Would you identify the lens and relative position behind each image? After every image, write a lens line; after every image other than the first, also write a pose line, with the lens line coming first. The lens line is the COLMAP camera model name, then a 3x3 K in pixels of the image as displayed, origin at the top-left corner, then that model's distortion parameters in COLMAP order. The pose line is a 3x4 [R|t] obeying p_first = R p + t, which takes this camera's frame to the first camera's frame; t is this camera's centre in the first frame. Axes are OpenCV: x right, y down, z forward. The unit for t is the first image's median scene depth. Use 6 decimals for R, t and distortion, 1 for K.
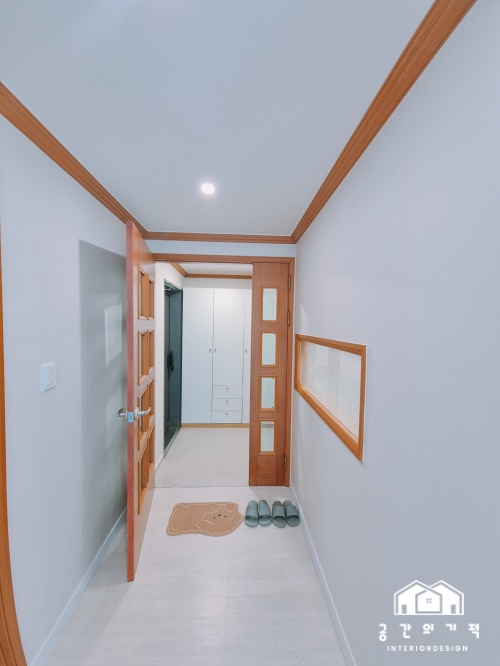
lens RADIAL K [[271.2, 0, 249.4], [0, 271.2, 333.6], [0, 0, 1]] dist [0.002097, -0.002538]
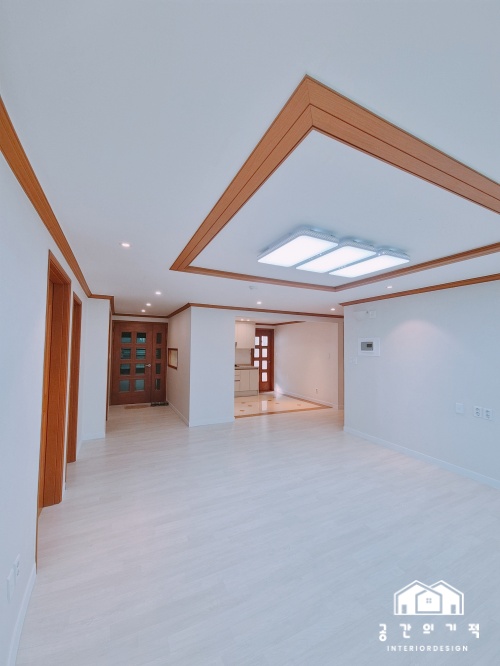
lens RADIAL K [[271.2, 0, 251.8], [0, 271.2, 333.0], [0, 0, 1]] dist [0.002097, -0.002538]
pose [[0.916077, 0.019787, 0.400514, -0.201174], [0.012086, 0.996966, -0.076897, 0.081816], [-0.400820, 0.075284, 0.913058, -2.290737]]
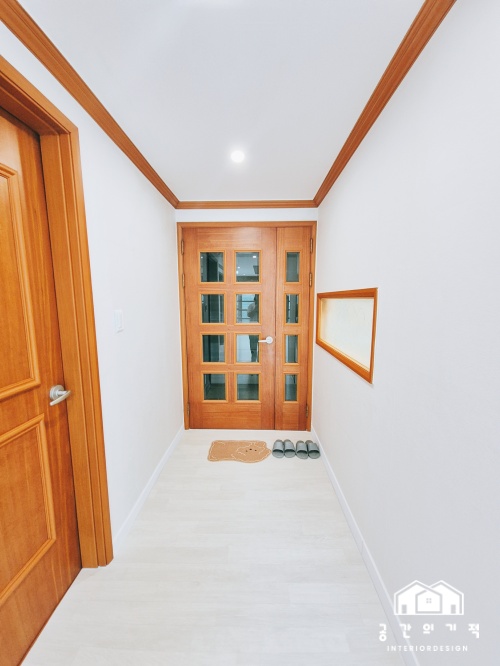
lens RADIAL K [[271.2, 0, 250.4], [0, 271.2, 333.3], [0, 0, 1]] dist [0.002097, -0.002538]
pose [[0.997459, -0.010798, -0.070422, -0.022025], [0.017241, 0.995652, 0.091539, 0.059103], [0.069127, -0.092521, 0.993308, -0.116634]]
